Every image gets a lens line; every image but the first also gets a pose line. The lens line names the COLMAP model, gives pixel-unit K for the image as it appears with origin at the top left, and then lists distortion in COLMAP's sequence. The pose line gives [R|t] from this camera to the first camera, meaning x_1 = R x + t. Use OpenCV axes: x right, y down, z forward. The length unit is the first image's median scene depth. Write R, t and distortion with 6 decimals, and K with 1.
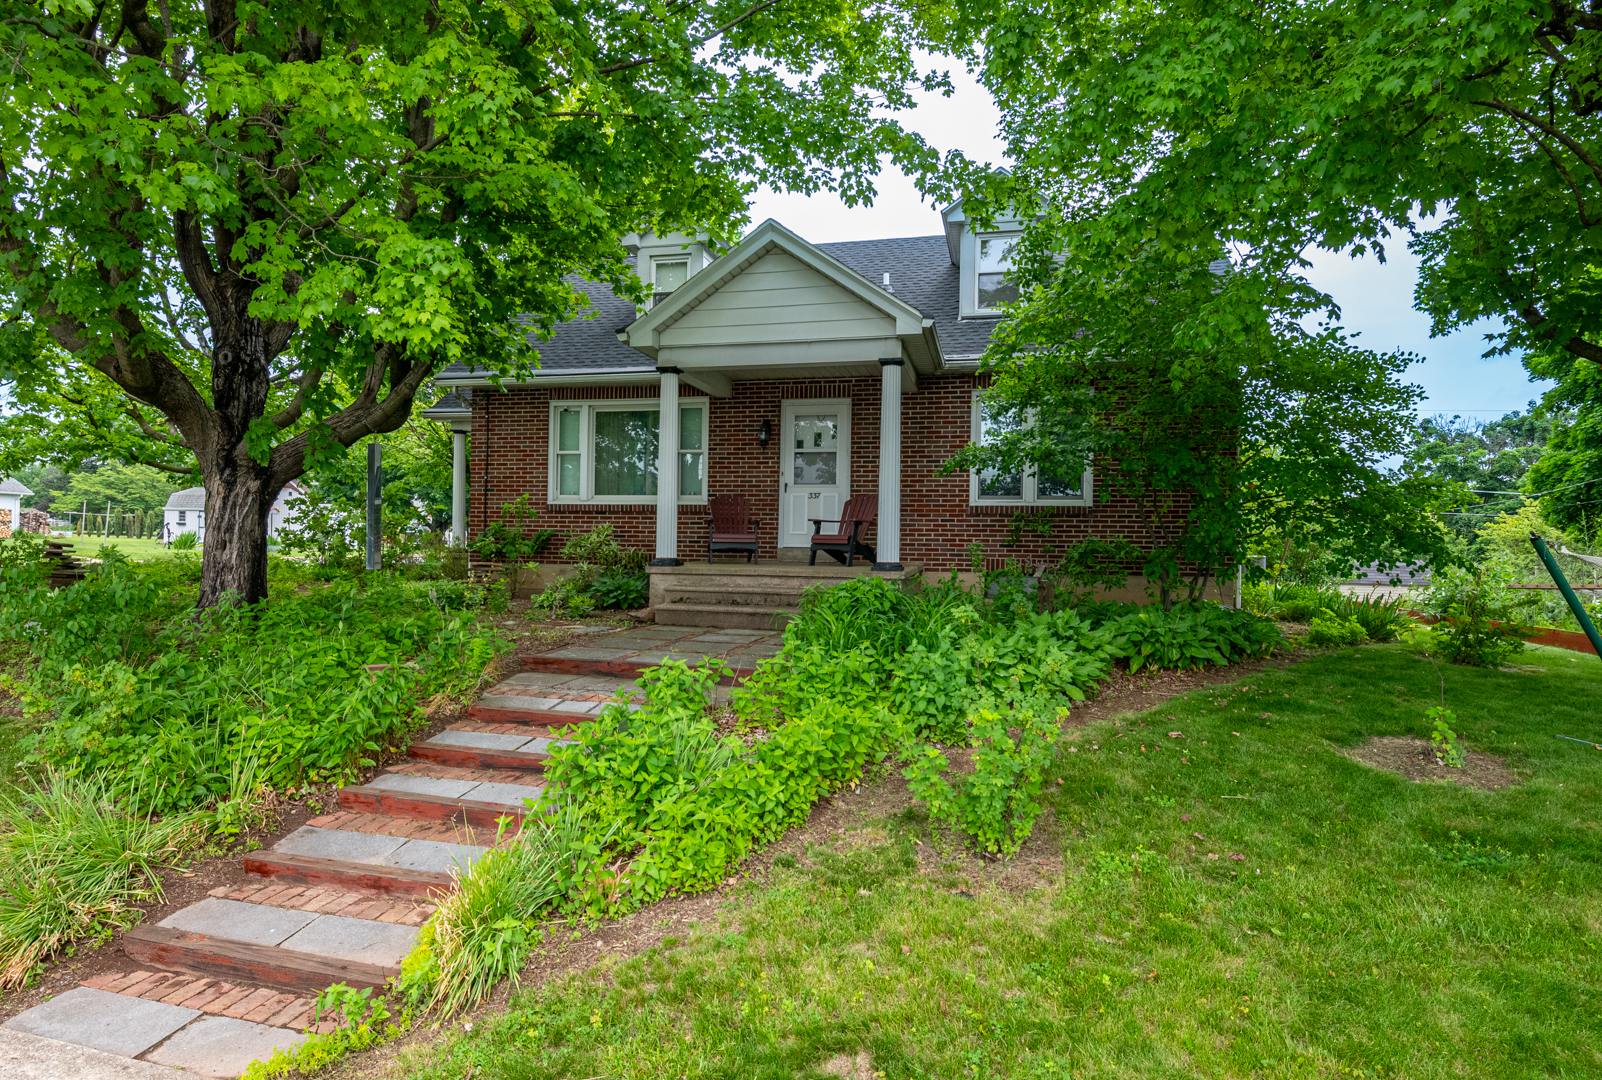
lens RADIAL K [[961.3, 0, 803.8], [0, 961.3, 542.8], [0, 0, 1]] dist [-0.005160, -0.003188]
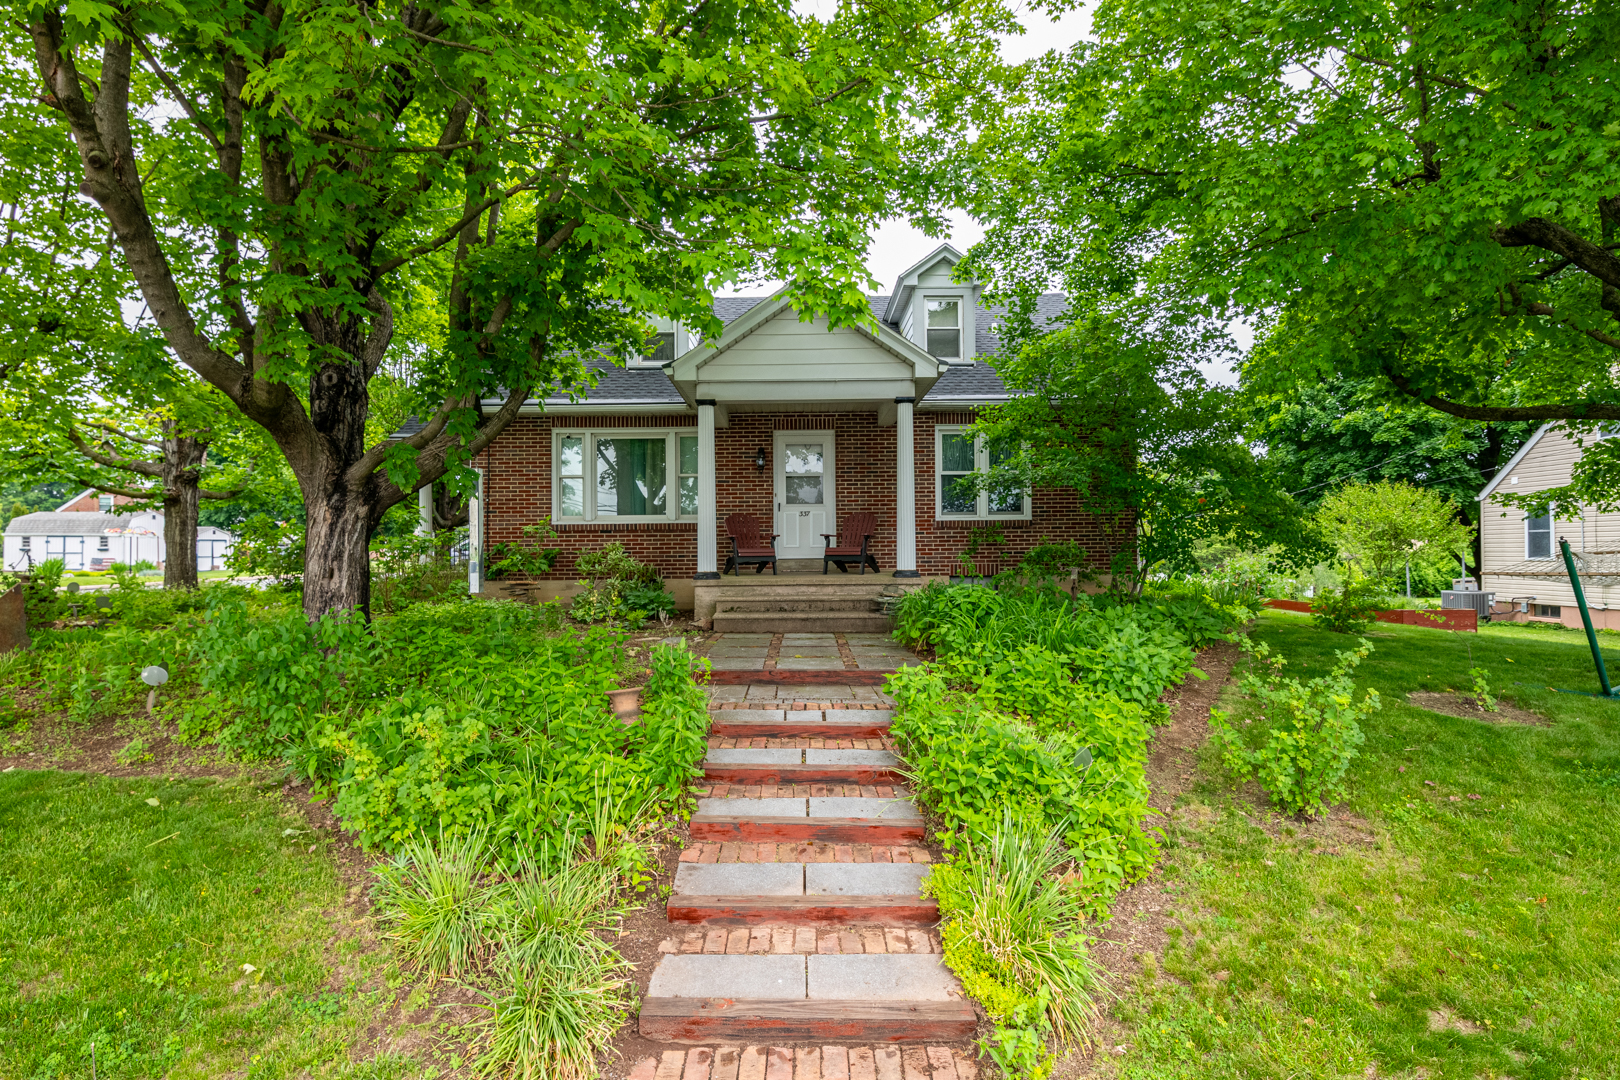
lens RADIAL K [[801.3, 0, 810.6], [0, 801.3, 535.3], [0, 0, 1]] dist [0.001937, -0.008668]
pose [[0.966434, -0.018985, 0.256211, -0.278489], [0.023776, 0.999595, -0.015616, -0.009625], [-0.255811, 0.021184, 0.966495, 0.082478]]
